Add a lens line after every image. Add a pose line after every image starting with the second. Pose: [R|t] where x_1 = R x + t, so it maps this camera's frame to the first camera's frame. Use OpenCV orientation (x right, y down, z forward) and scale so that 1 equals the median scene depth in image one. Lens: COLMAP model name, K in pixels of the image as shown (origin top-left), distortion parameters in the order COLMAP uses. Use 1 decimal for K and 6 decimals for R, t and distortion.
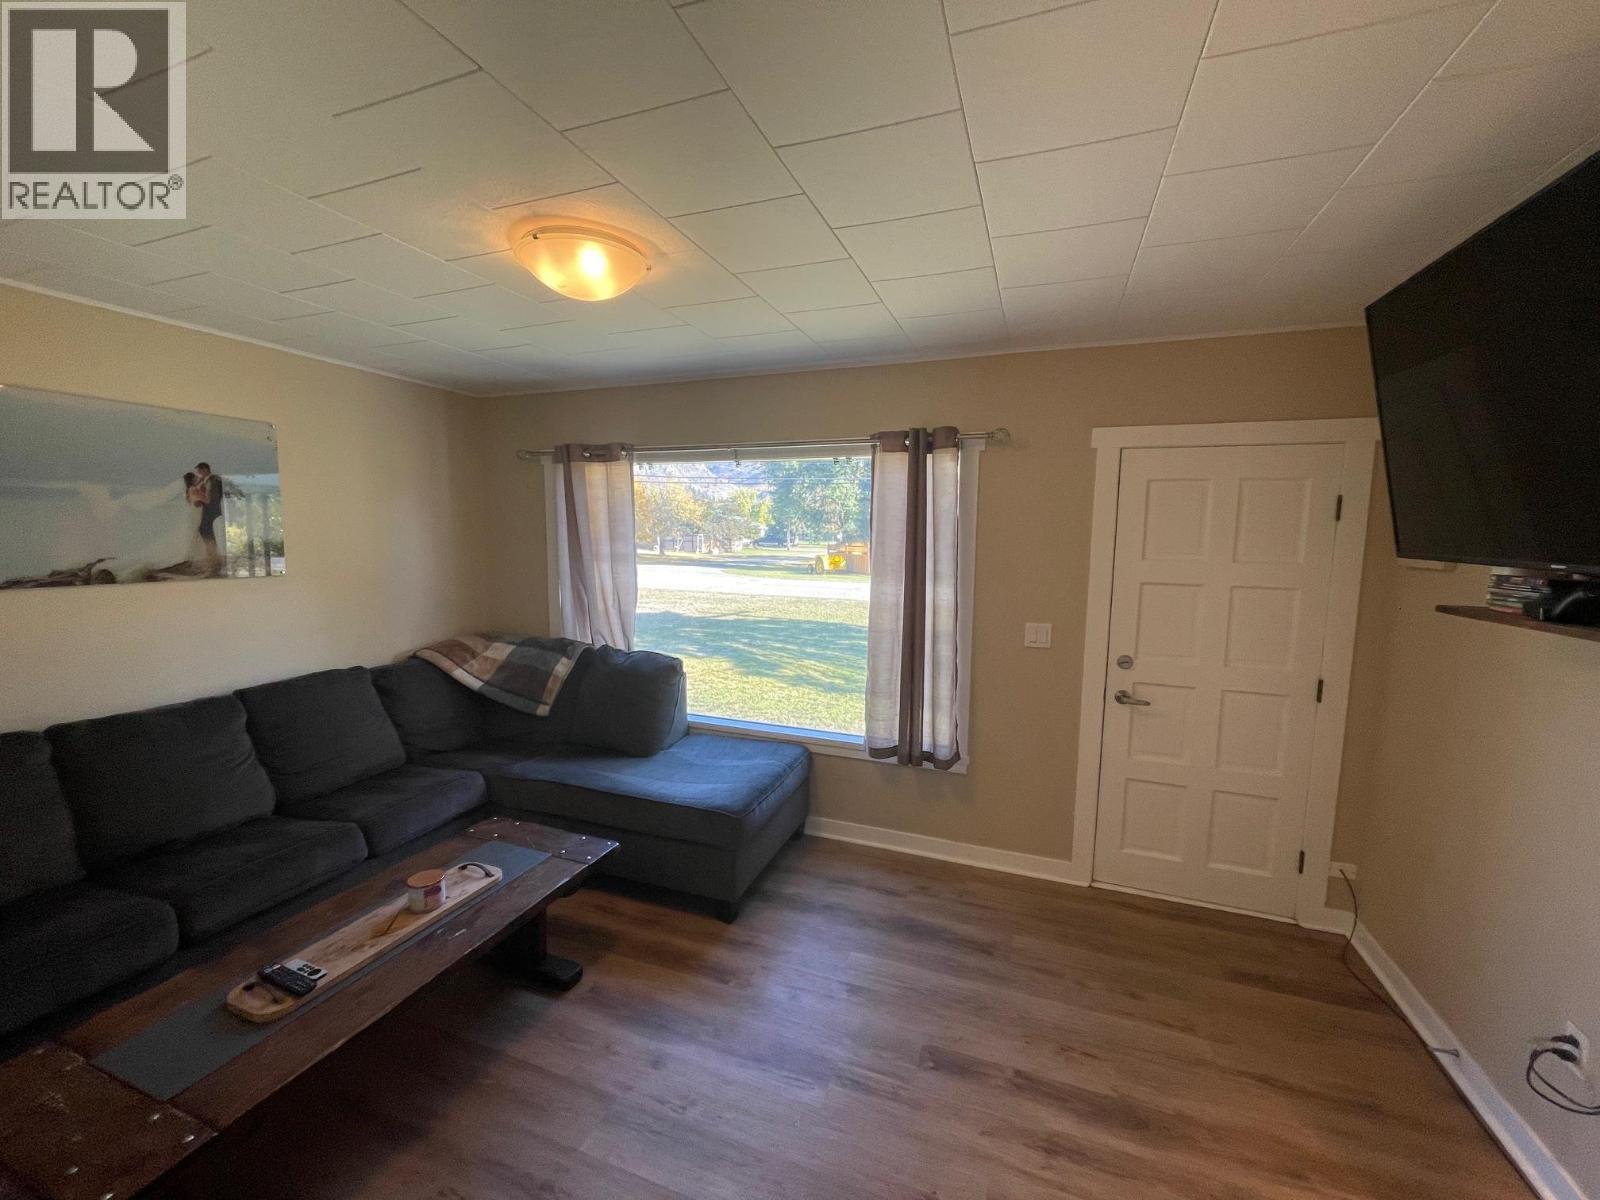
lens RADIAL K [[647.0, 0, 800.0], [0, 647.0, 600.0], [0, 0, 1]] dist [-0.002286, -0.000669]
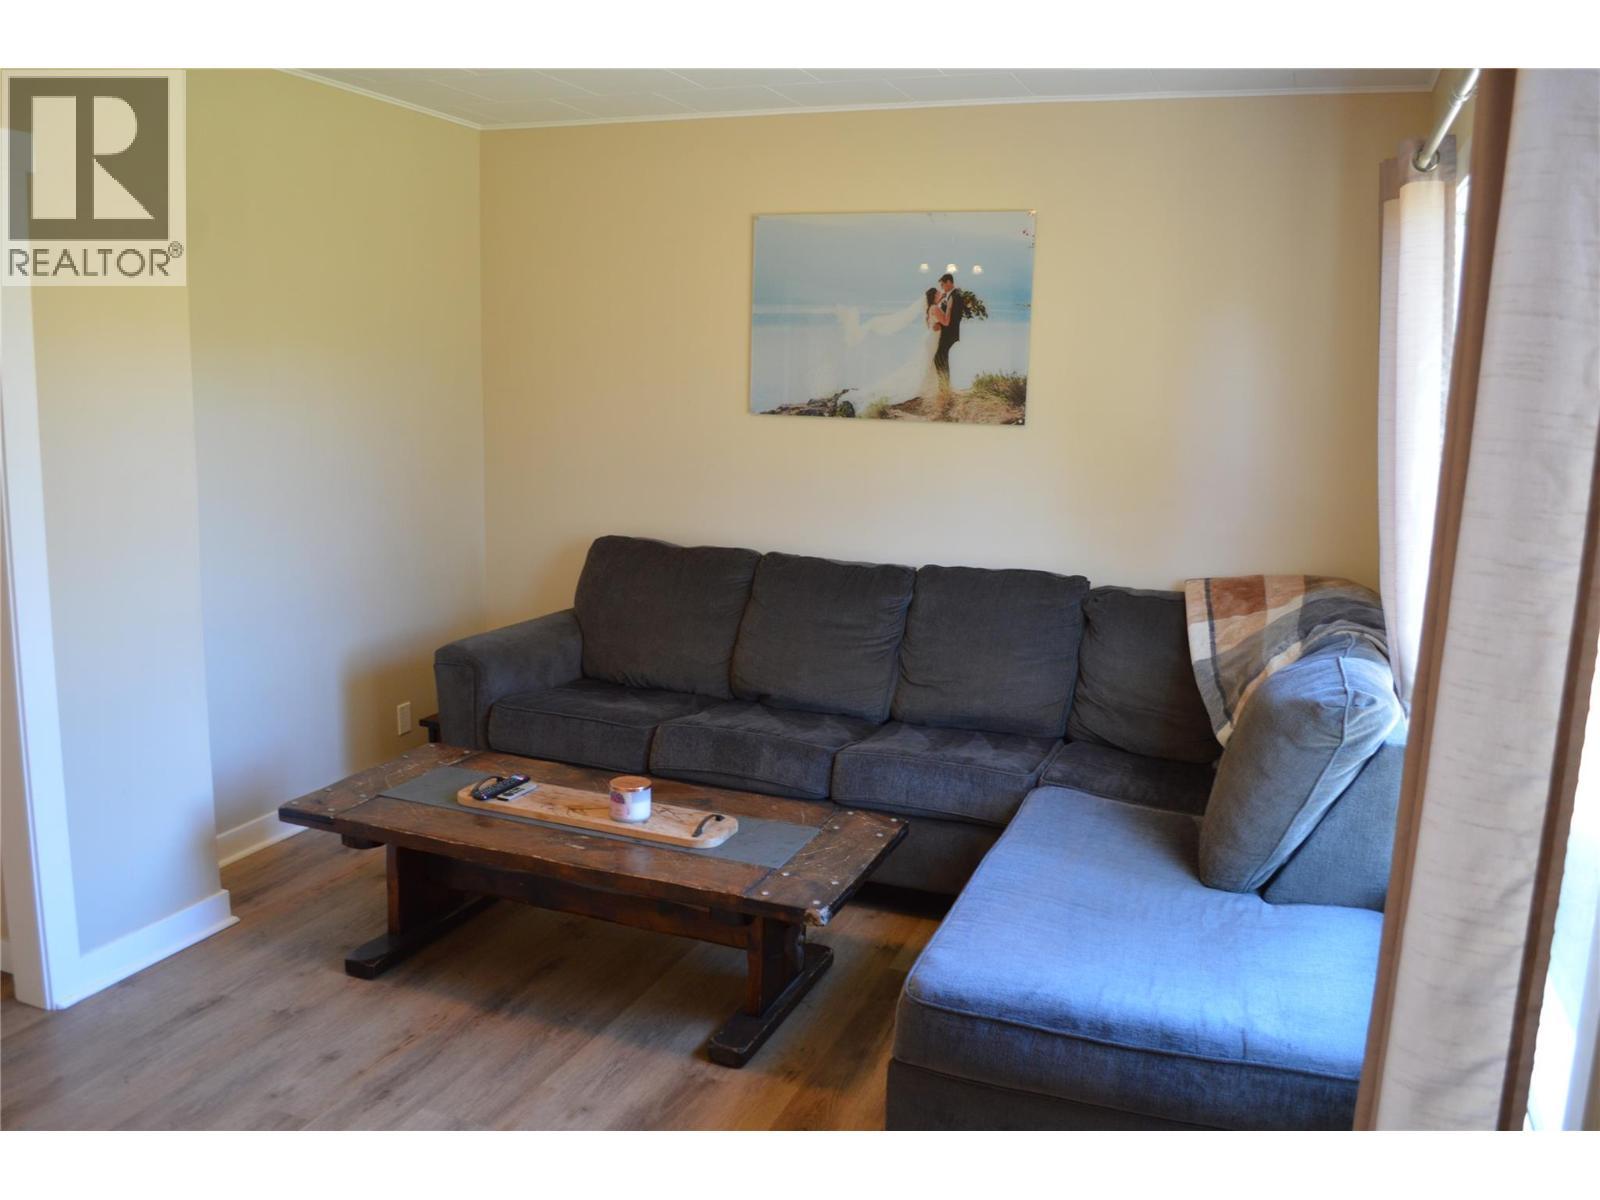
lens RADIAL K [[1293.3, 0, 800.0], [0, 1293.3, 600.0], [0, 0, 1]] dist [-0.075225, 0.005609]
pose [[-0.010296, 0.161533, -0.986814, 0.624422], [-0.133056, 0.977869, 0.161457, -0.047369], [0.991055, 0.132964, 0.011425, 0.768660]]
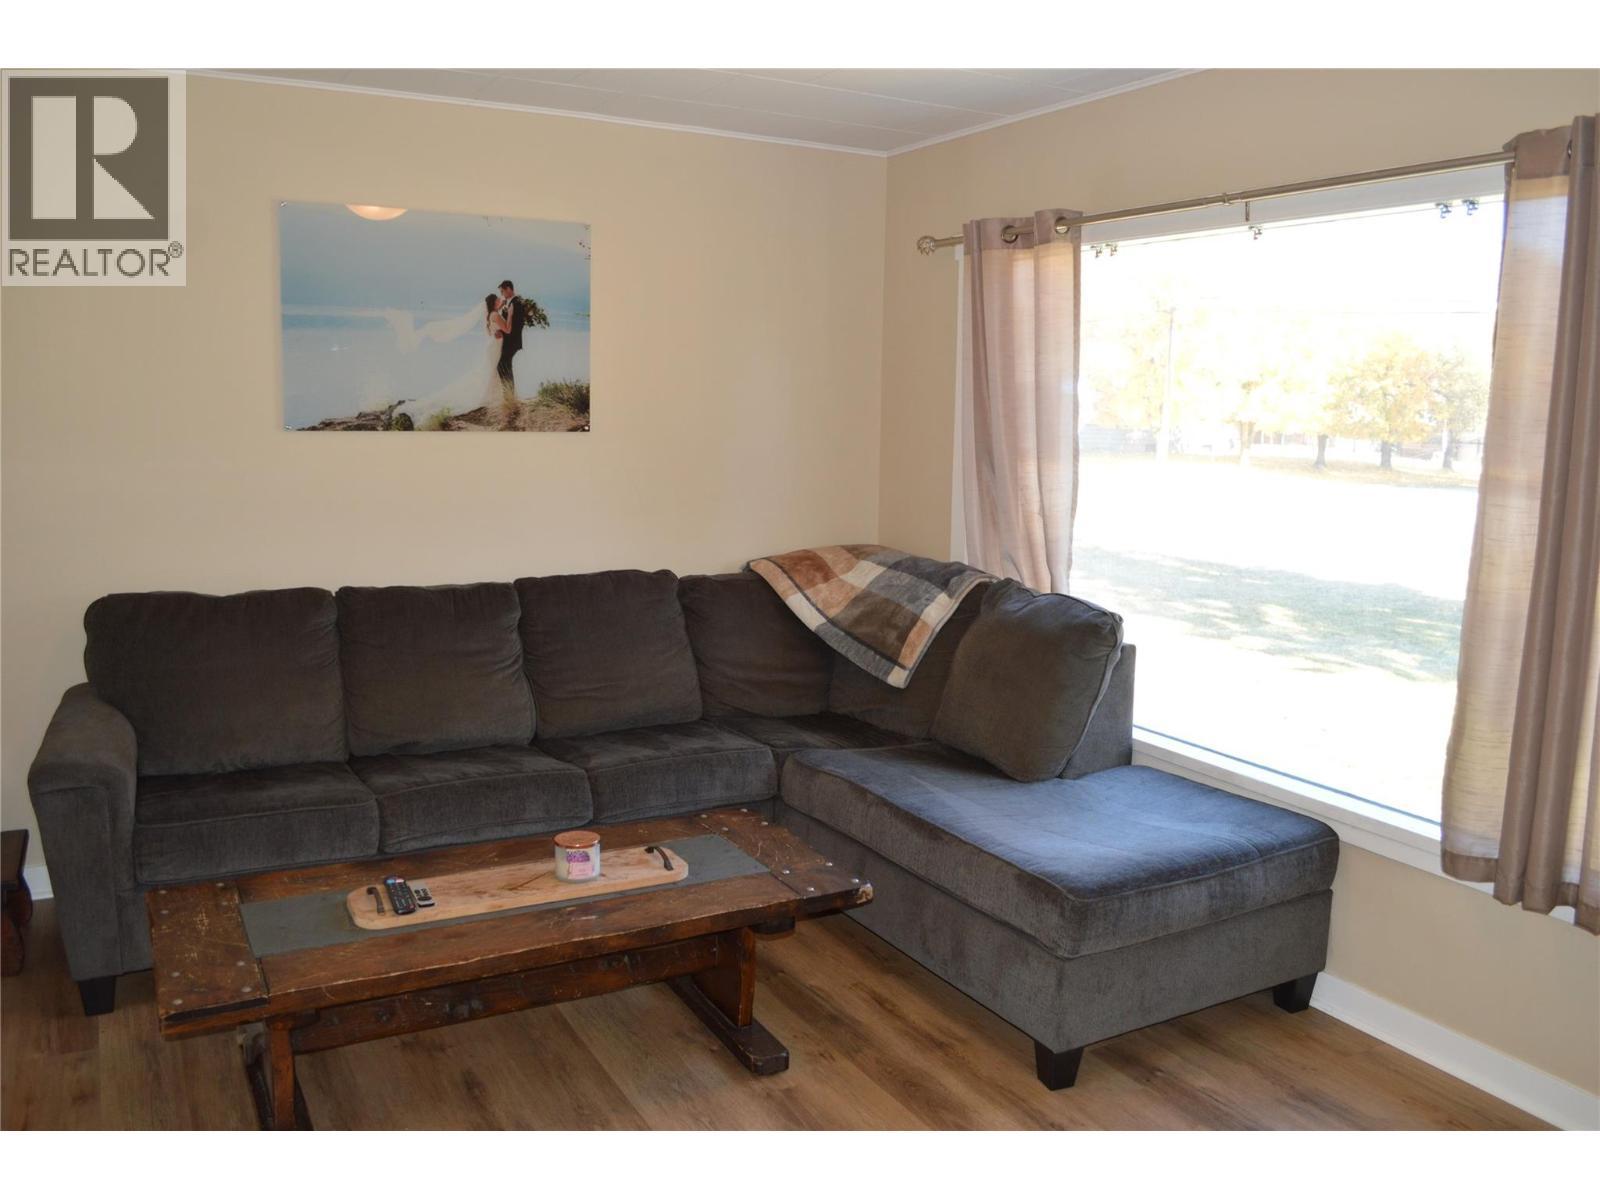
lens RADIAL K [[1293.3, 0, 800.0], [0, 1293.3, 600.0], [0, 0, 1]] dist [-0.075225, 0.005609]
pose [[0.763210, 0.102438, -0.637978, 0.326264], [-0.080158, 0.994736, 0.063829, 0.037483], [0.641159, 0.002424, 0.767404, 0.041605]]
